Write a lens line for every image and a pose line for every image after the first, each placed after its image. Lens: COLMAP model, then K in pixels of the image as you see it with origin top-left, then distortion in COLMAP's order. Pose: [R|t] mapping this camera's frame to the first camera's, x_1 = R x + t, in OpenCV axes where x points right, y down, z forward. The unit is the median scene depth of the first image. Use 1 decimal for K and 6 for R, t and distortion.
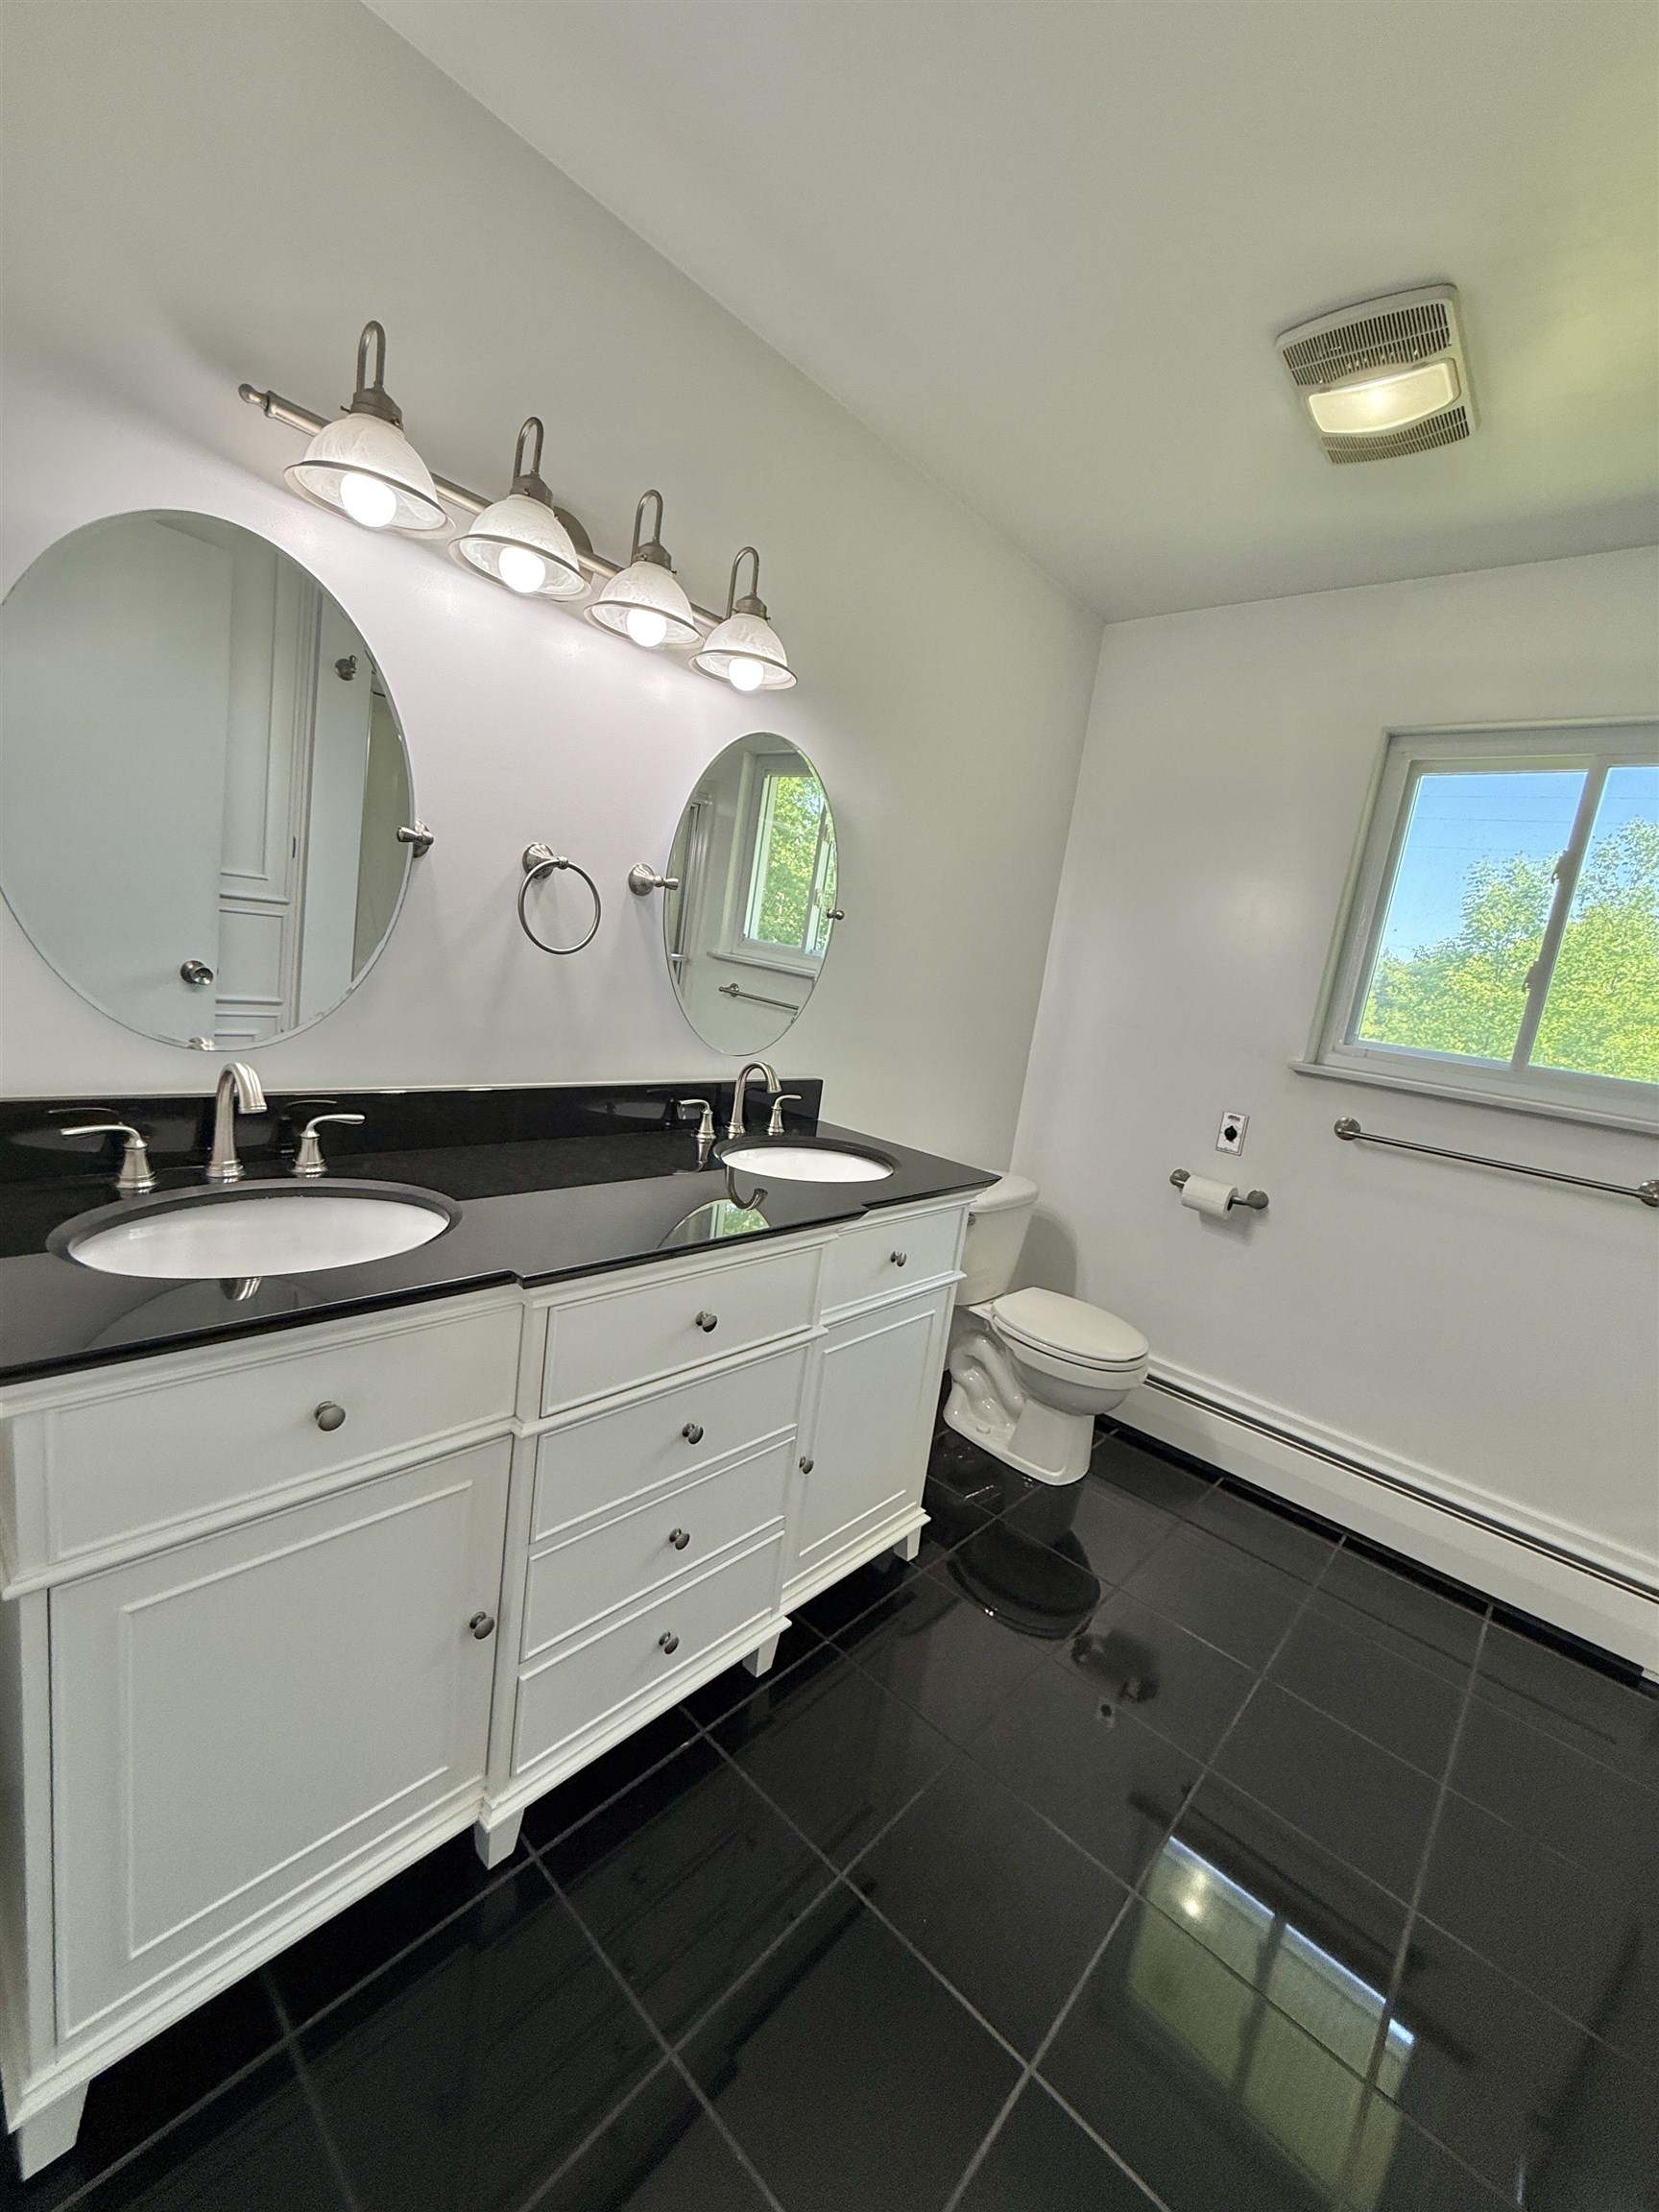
lens RADIAL K [[890.7, 0, 829.5], [0, 890.7, 1106.0], [0, 0, 1]] dist [-0.000923, 0.000071]
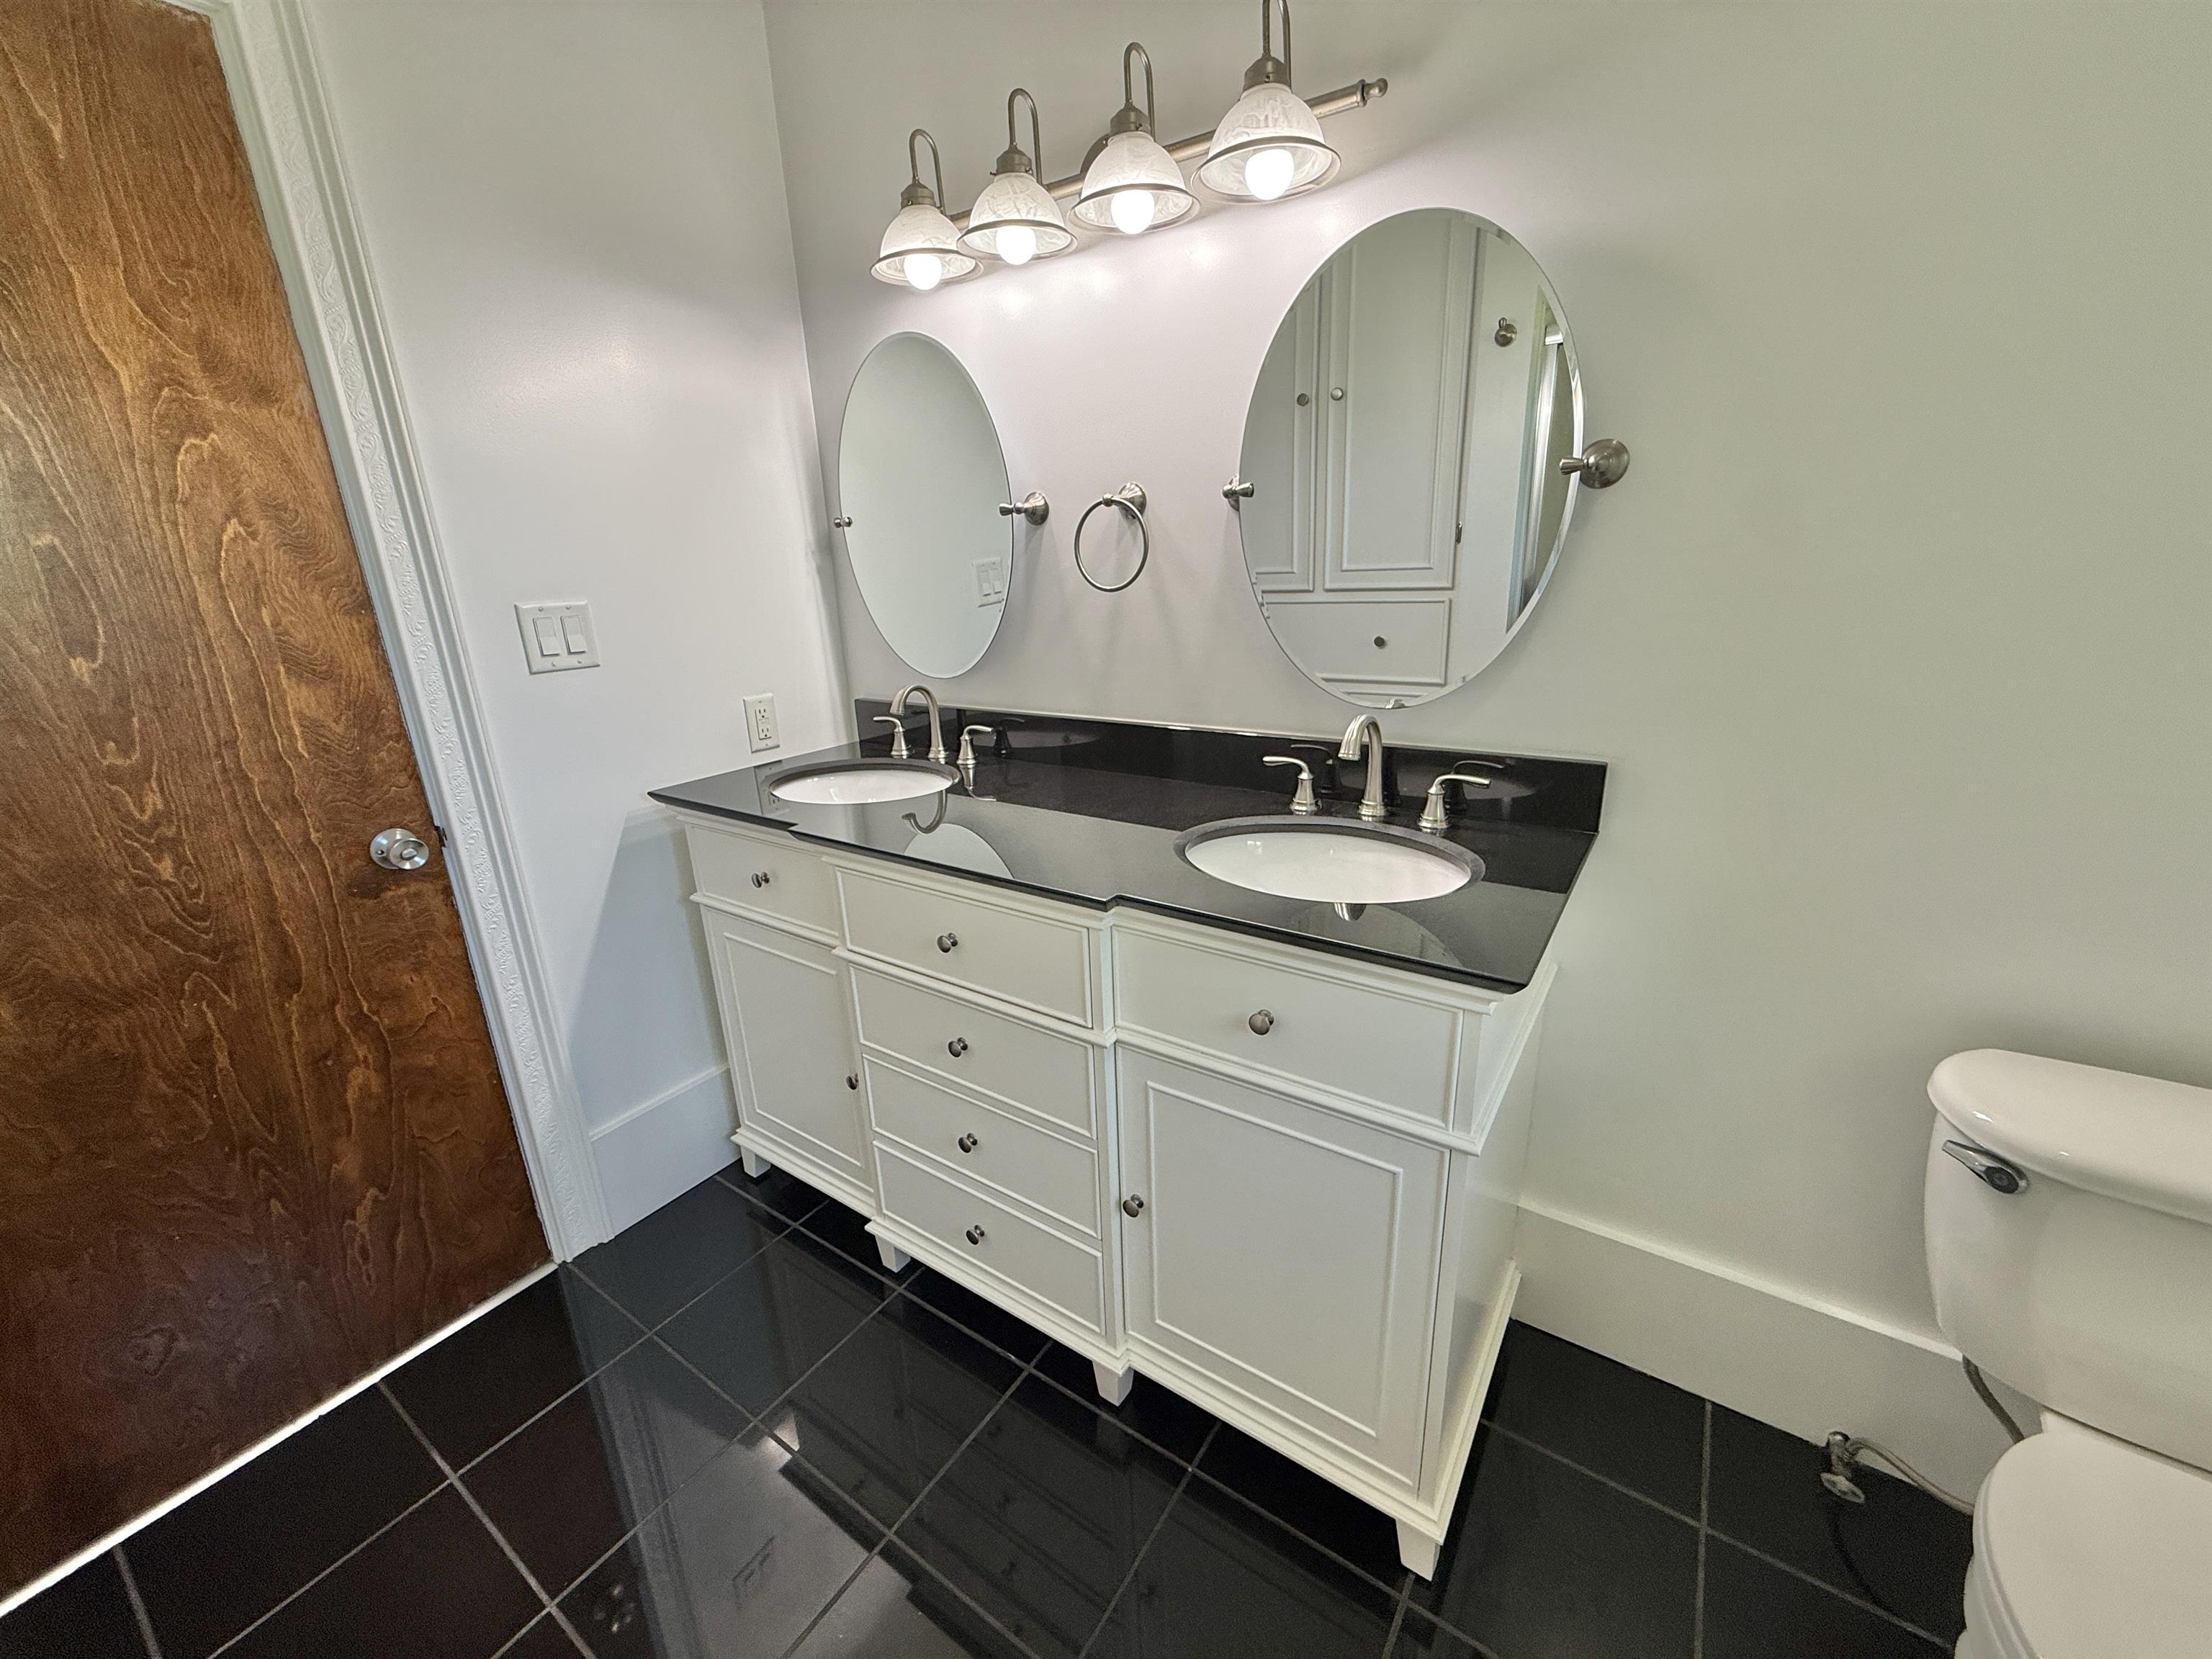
lens RADIAL K [[890.7, 0, 1089.0], [0, 890.7, 833.7], [0, 0, 1]] dist [-0.000923, 0.000071]
pose [[0.134128, 0.166675, -0.976847, 0.724651], [-0.126871, 0.980530, 0.149883, -0.045930], [0.982809, 0.103830, 0.152663, 0.824176]]
